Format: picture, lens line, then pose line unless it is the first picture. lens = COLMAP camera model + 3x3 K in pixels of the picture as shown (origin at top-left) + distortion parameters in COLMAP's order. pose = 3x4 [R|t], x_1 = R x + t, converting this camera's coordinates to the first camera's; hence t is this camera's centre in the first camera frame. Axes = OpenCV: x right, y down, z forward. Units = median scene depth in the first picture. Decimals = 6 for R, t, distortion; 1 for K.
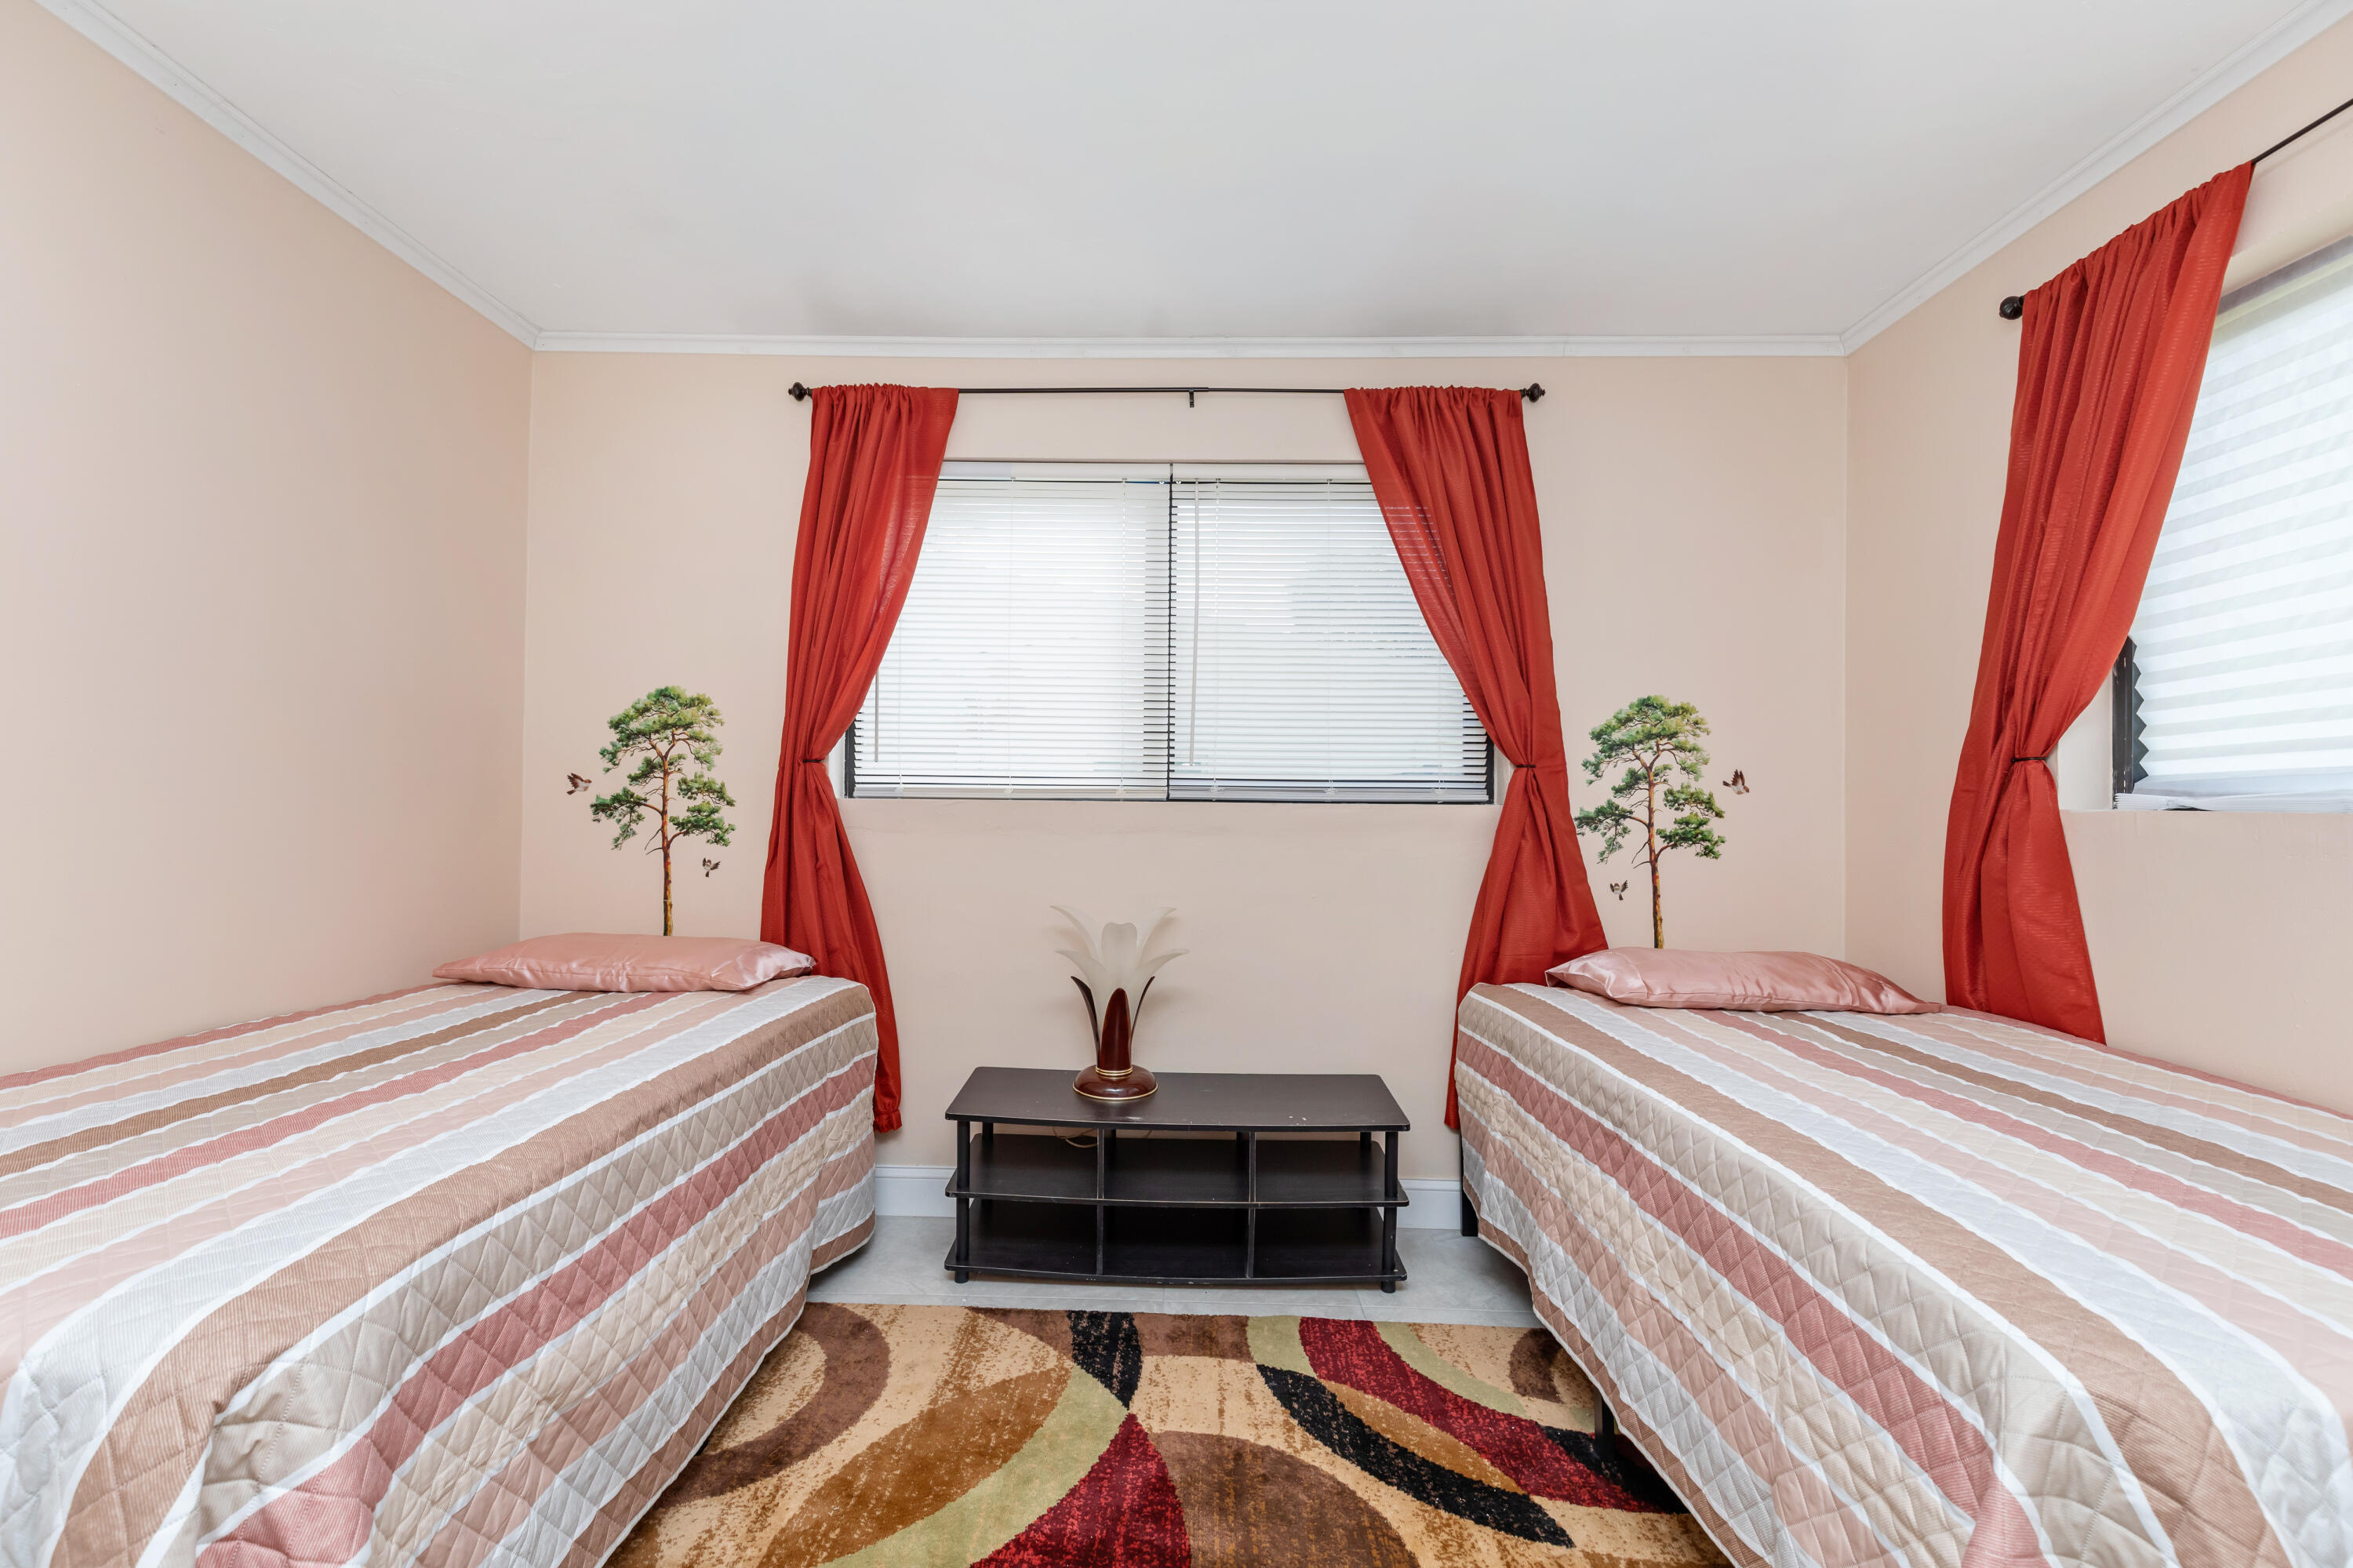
lens RADIAL K [[1064.7, 0, 1169.8], [0, 1064.7, 772.5], [0, 0, 1]] dist [-0.000244, -0.000333]
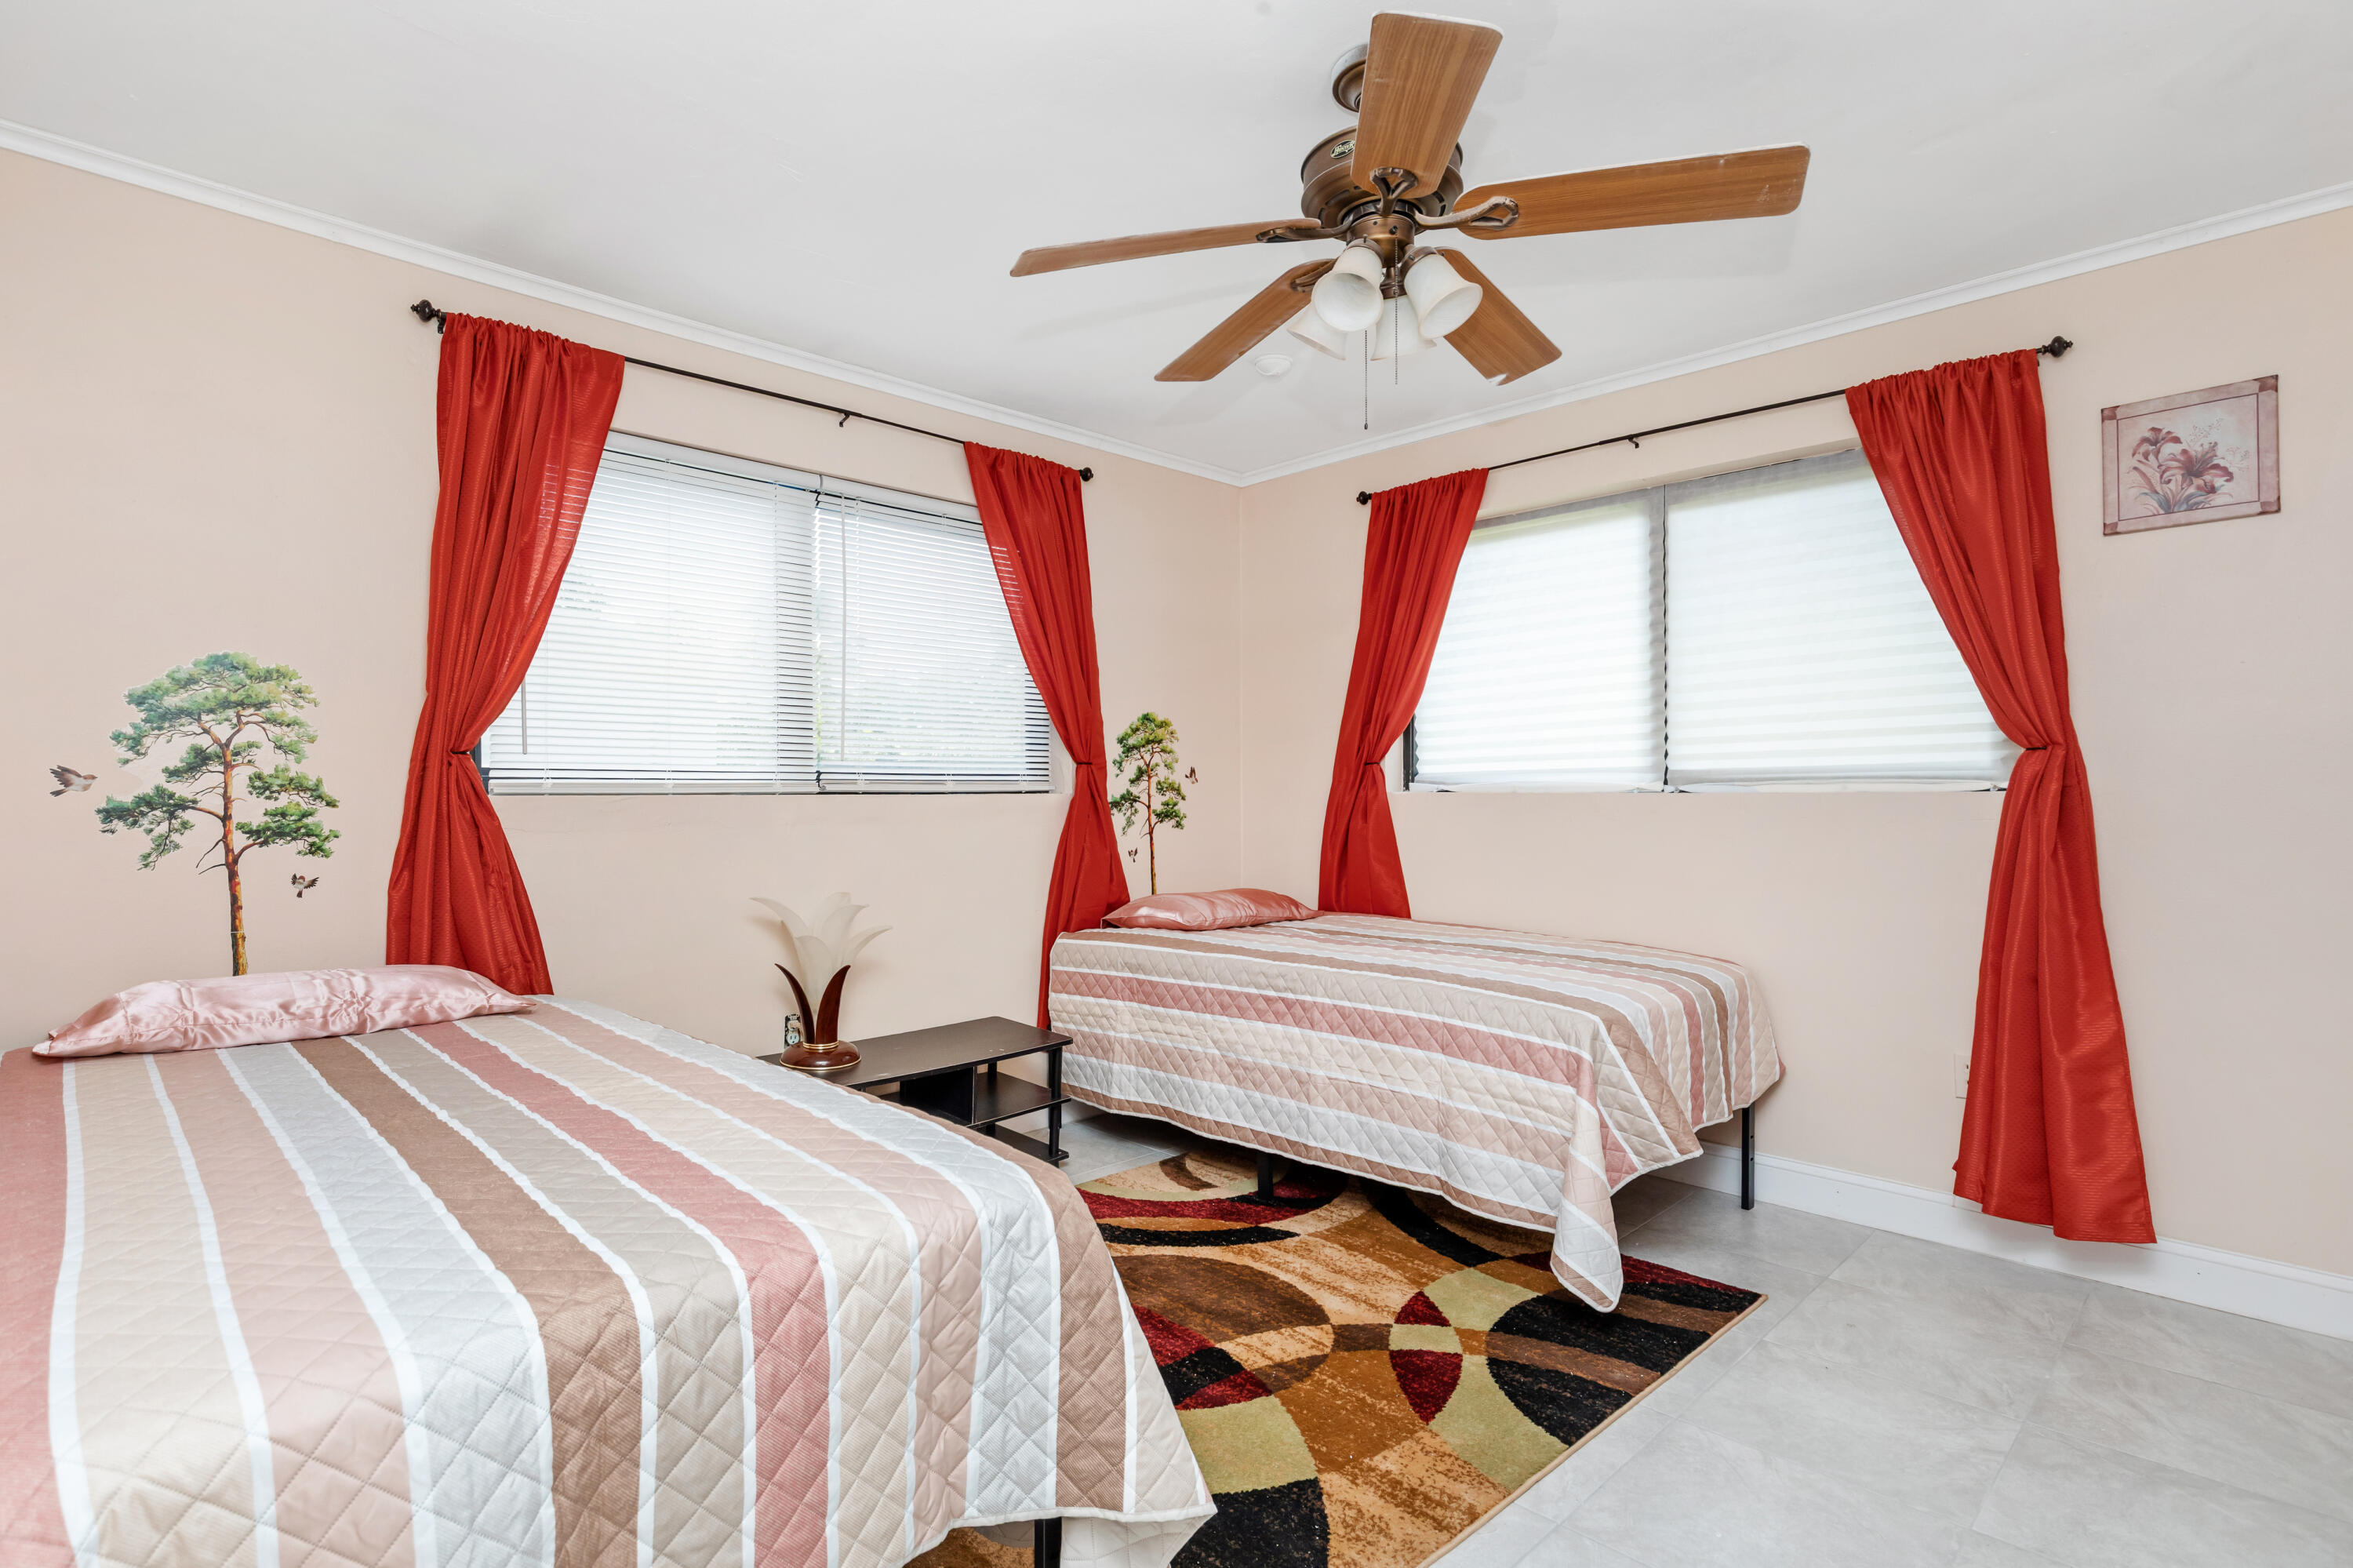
lens RADIAL K [[1158.4, 0, 1176.5], [0, 1158.4, 784.0], [0, 0, 1]] dist [-0.021042, -0.000166]
pose [[0.690331, -0.007462, 0.723455, -0.602677], [-0.010920, 0.999725, 0.020731, -0.011104], [-0.723411, -0.022212, 0.690060, -0.056824]]
